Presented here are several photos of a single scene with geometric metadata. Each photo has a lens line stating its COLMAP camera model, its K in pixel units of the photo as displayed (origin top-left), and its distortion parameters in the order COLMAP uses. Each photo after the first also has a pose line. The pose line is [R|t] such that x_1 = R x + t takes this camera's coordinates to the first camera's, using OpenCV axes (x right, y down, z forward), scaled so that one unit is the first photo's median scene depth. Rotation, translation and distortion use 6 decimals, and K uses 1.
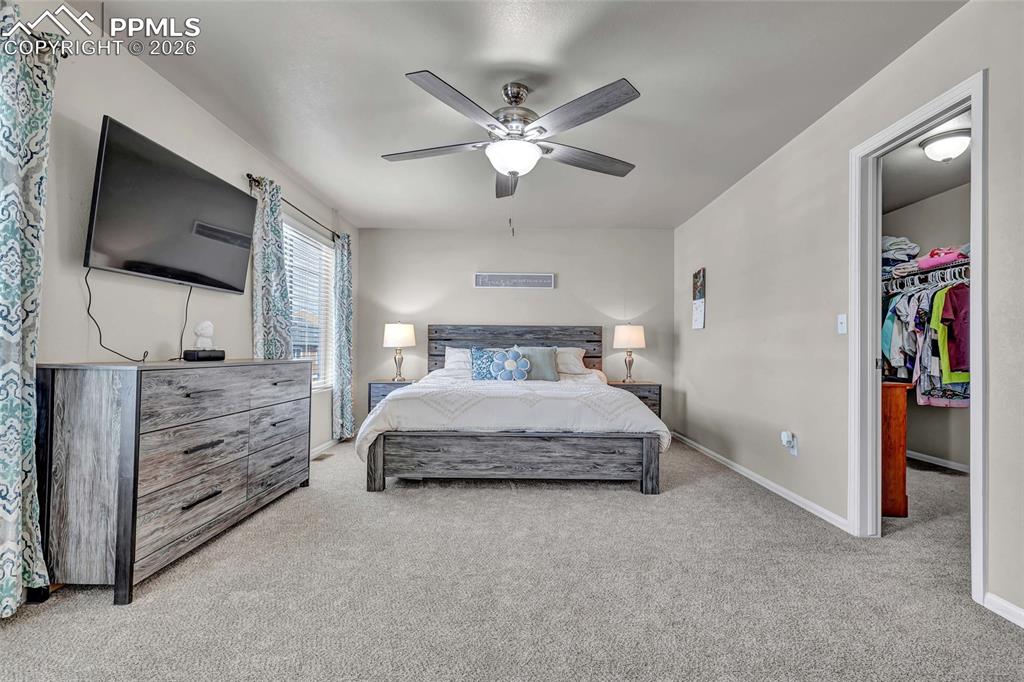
lens RADIAL K [[464.0, 0, 503.8], [0, 464.0, 346.6], [0, 0, 1]] dist [0.005954, -0.001773]
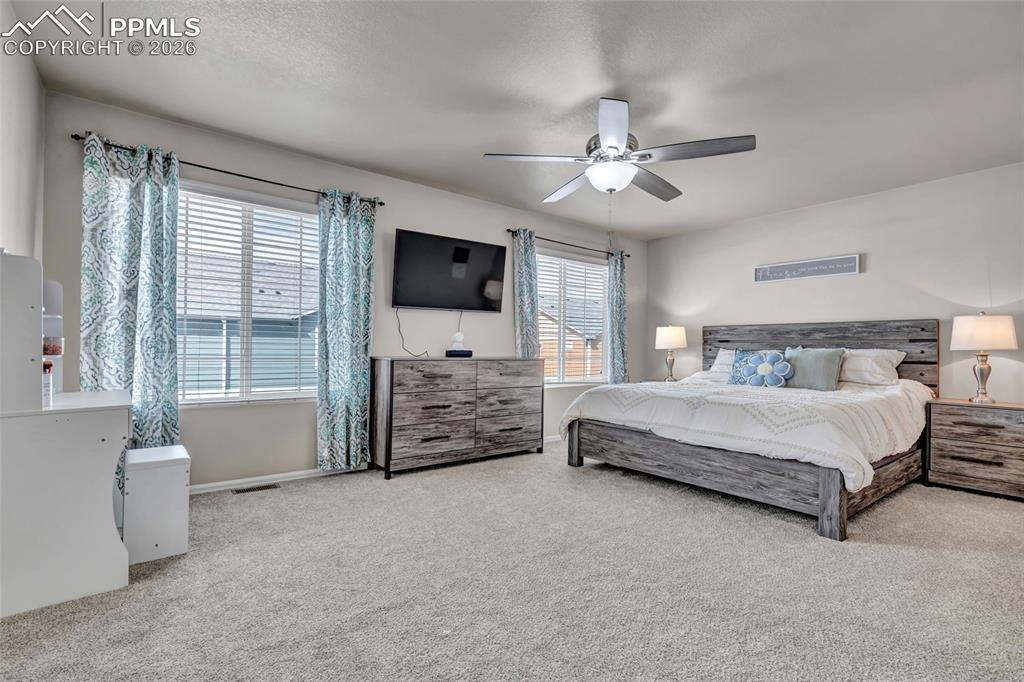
lens RADIAL K [[464.0, 0, 507.1], [0, 464.0, 346.2], [0, 0, 1]] dist [0.005954, -0.001773]
pose [[0.627437, -0.005866, -0.778645, 0.569451], [0.000241, 0.999973, -0.007339, 0.003830], [0.778667, 0.004418, 0.627422, 0.091970]]
